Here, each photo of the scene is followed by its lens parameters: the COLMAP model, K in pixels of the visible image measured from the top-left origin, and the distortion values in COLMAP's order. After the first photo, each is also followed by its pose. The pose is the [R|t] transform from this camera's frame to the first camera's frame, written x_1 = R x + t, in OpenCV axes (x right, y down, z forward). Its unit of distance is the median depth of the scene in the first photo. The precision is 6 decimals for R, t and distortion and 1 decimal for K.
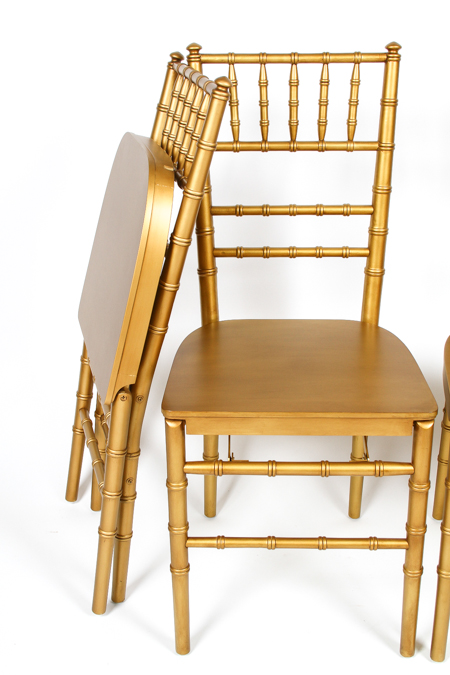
lens RADIAL K [[899.2, 0, 239.7], [0, 899.2, 333.4], [0, 0, 1]] dist [0.004472, 0.000000]
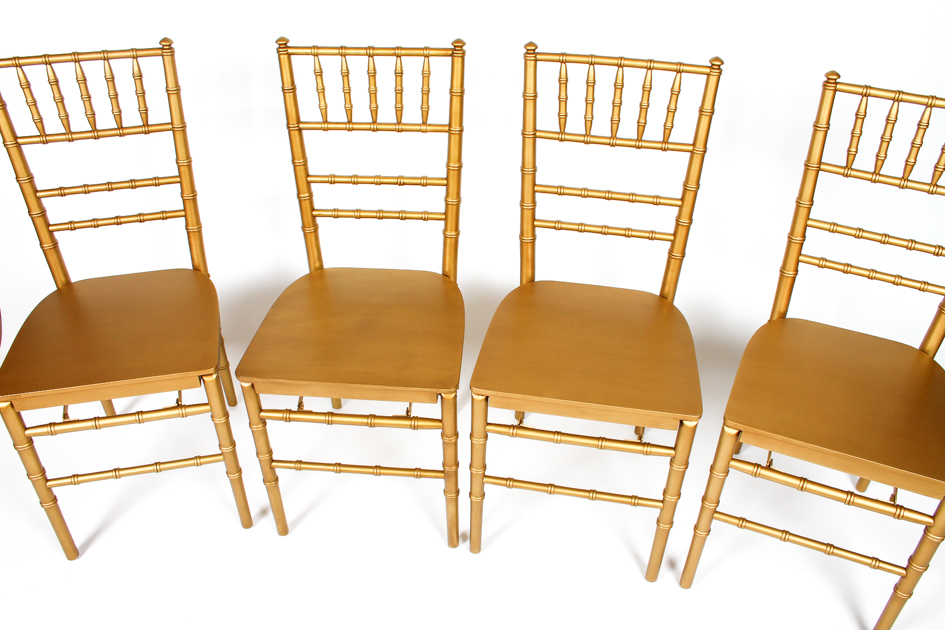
lens RADIAL K [[737.4, 0, 482.9], [0, 737.4, 306.8], [0, 0, 1]] dist [-0.123862, 0.058324]
pose [[0.998721, 0.038049, -0.033286, 0.242314], [-0.029579, 0.973769, 0.225608, -0.205019], [0.040997, -0.224335, 0.973649, 0.060473]]
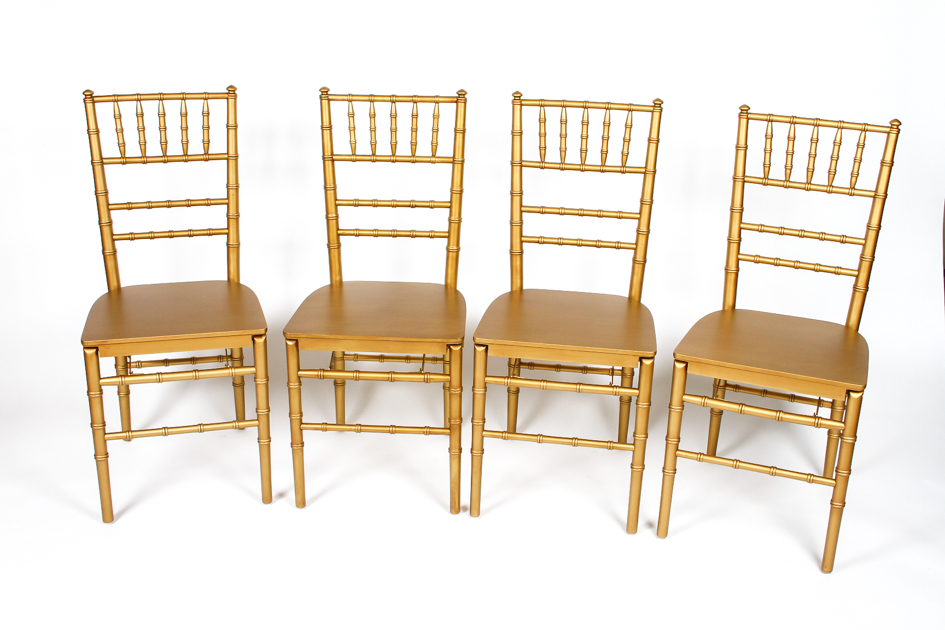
lens RADIAL K [[1009.5, 0, 479.7], [0, 1009.5, 310.2], [0, 0, 1]] dist [-0.069022, 0.000000]
pose [[0.999516, 0.027813, -0.013943, 0.231221], [-0.028179, 0.999244, -0.026801, 0.072065], [0.013187, 0.027181, 0.999544, -0.600144]]
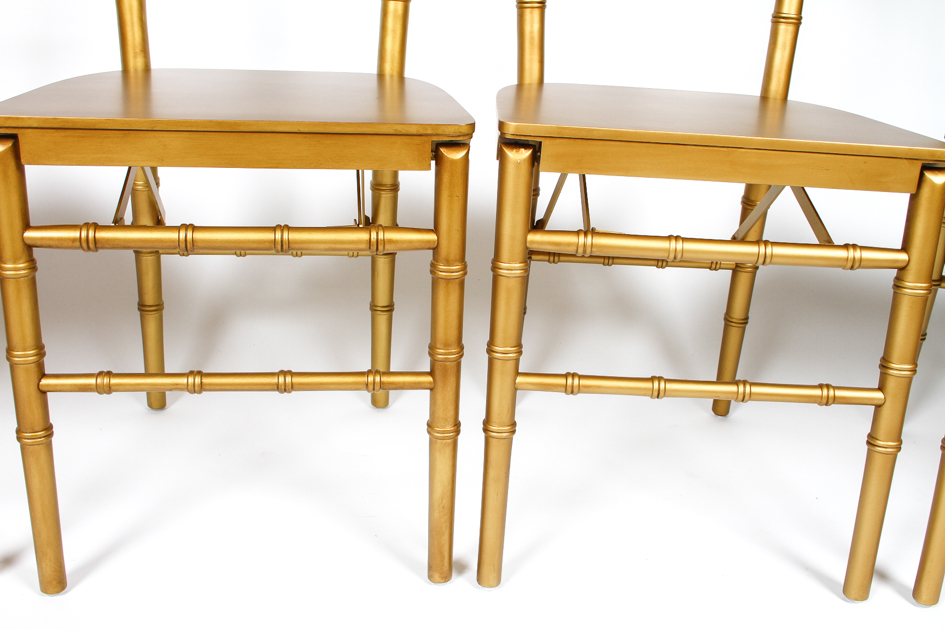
lens RADIAL K [[1009.5, 0, 469.0], [0, 1009.5, 291.3], [0, 0, 1]] dist [-0.069022, 0.000000]
pose [[0.990155, -0.001493, 0.139965, 0.108657], [0.008286, 0.998815, -0.047966, 0.190708], [-0.139728, 0.048654, 0.988994, 0.316451]]
